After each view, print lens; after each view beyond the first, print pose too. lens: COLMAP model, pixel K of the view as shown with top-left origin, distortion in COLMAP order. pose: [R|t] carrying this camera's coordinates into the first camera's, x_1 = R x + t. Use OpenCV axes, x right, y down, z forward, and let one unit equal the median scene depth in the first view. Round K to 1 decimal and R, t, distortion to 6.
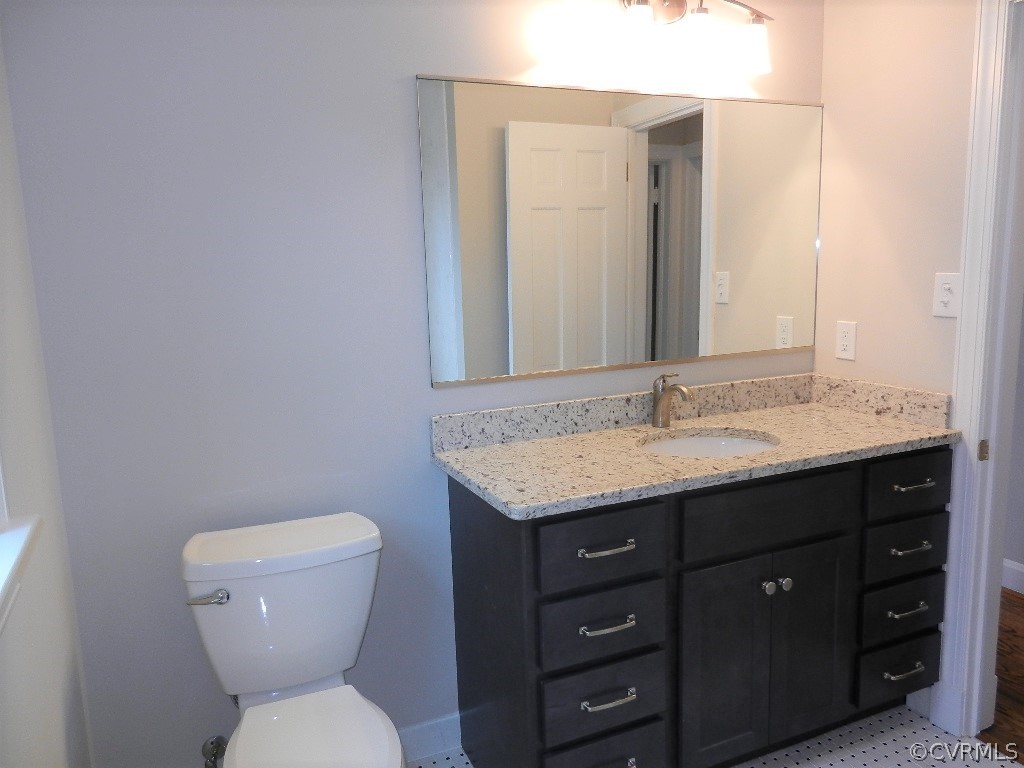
lens RADIAL K [[761.6, 0, 510.4], [0, 761.6, 379.2], [0, 0, 1]] dist [0.007159, -0.010423]
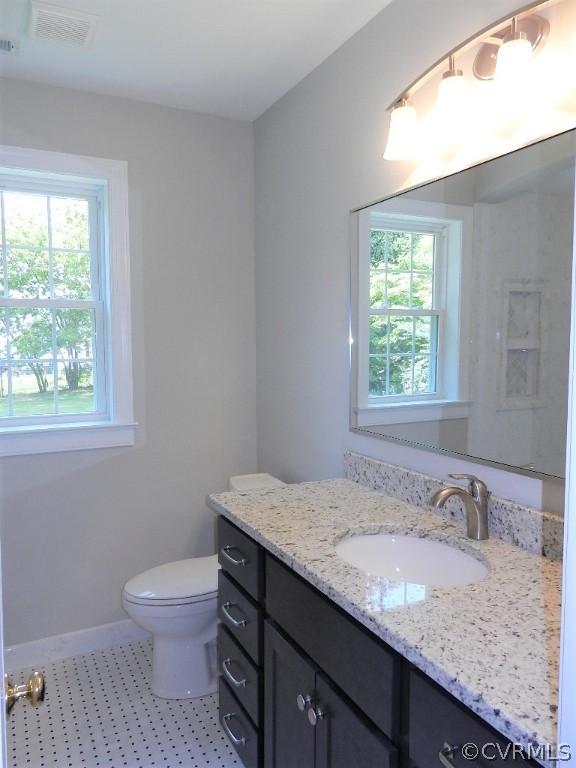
lens RADIAL K [[571.2, 0, 286.6], [0, 571.2, 386.9], [0, 0, 1]] dist [0.007159, -0.010423]
pose [[0.021430, 0.104888, -0.994253, 0.894751], [-0.146362, 0.984096, 0.100662, -0.150908], [0.988999, 0.143364, 0.036440, 0.819699]]
